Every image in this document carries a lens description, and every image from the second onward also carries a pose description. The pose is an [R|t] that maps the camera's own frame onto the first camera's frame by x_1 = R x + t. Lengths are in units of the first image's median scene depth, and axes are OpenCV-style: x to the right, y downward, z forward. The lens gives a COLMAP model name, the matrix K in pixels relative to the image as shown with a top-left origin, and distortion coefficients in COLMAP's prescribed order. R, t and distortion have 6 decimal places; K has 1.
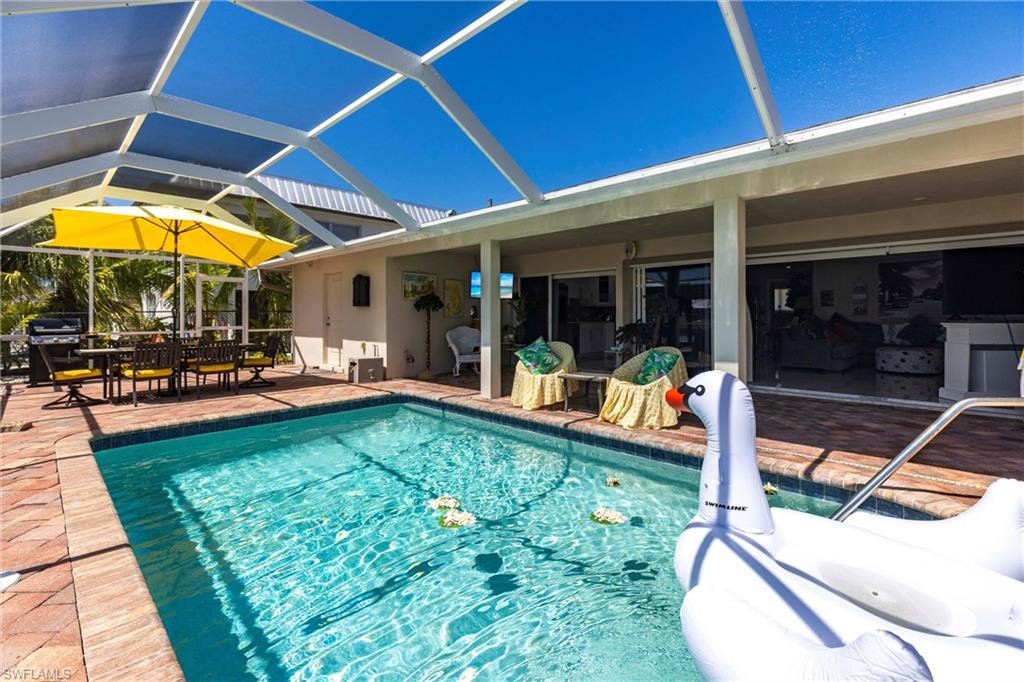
lens RADIAL K [[468.6, 0, 500.5], [0, 468.6, 313.5], [0, 0, 1]] dist [-0.001632, -0.000115]
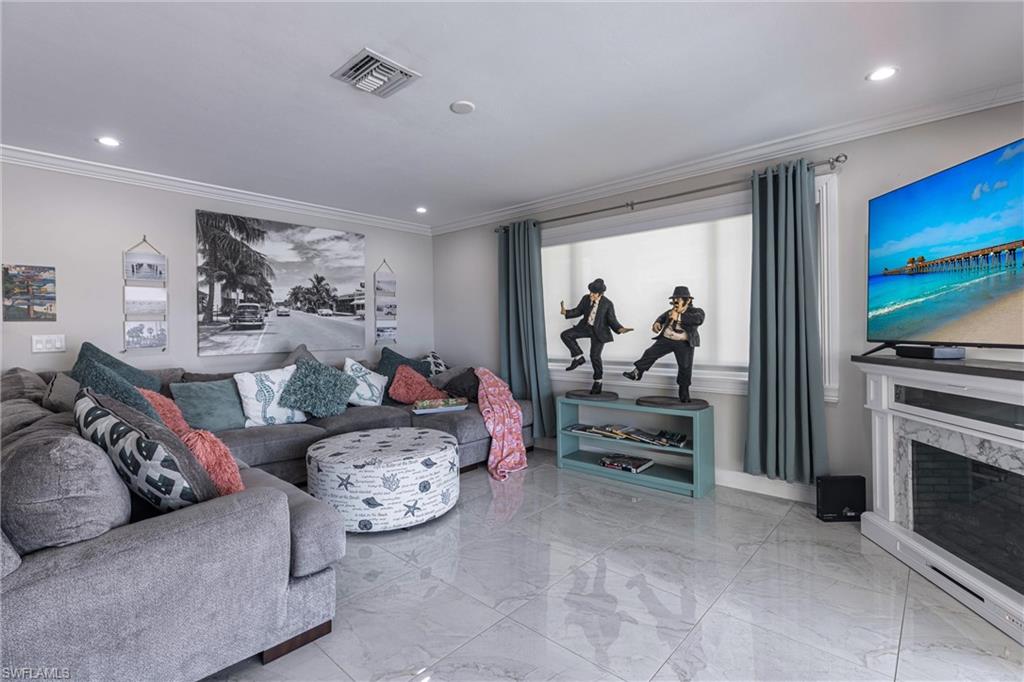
lens RADIAL K [[468.6, 0, 511.0], [0, 468.6, 335.0], [0, 0, 1]] dist [-0.001632, -0.000115]
pose [[-0.038765, -0.007118, 0.999223, 0.439162], [0.009738, 0.999924, 0.007501, -0.007039], [-0.999201, 0.010021, -0.038693, 0.791237]]
